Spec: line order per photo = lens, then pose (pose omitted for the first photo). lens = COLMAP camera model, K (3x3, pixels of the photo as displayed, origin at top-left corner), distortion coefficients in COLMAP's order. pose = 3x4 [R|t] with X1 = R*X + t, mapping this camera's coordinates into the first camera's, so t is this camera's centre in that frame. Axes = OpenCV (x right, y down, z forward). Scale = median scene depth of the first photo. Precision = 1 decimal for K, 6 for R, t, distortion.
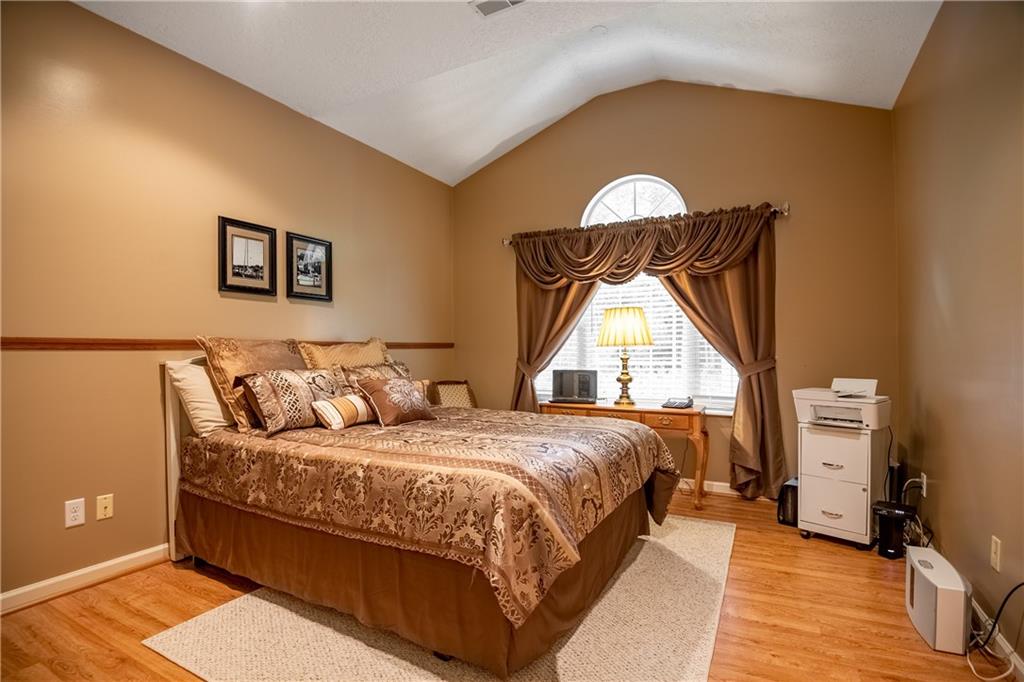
lens RADIAL K [[475.1, 0, 520.5], [0, 475.1, 347.3], [0, 0, 1]] dist [-0.026899, -0.004911]
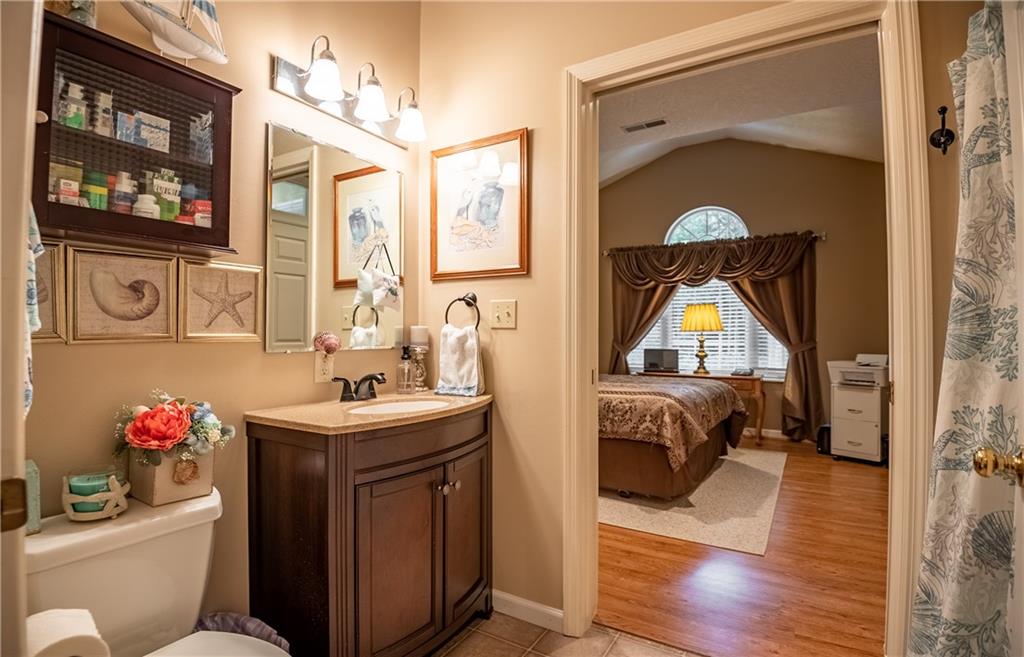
lens RADIAL K [[455.2, 0, 505.3], [0, 455.2, 327.6], [0, 0, 1]] dist [-0.031312, -0.000067]
pose [[0.992706, 0.003167, -0.120522, -0.209746], [-0.004382, 0.999942, -0.009818, 0.001562], [0.120484, 0.010275, 0.992662, -0.423208]]
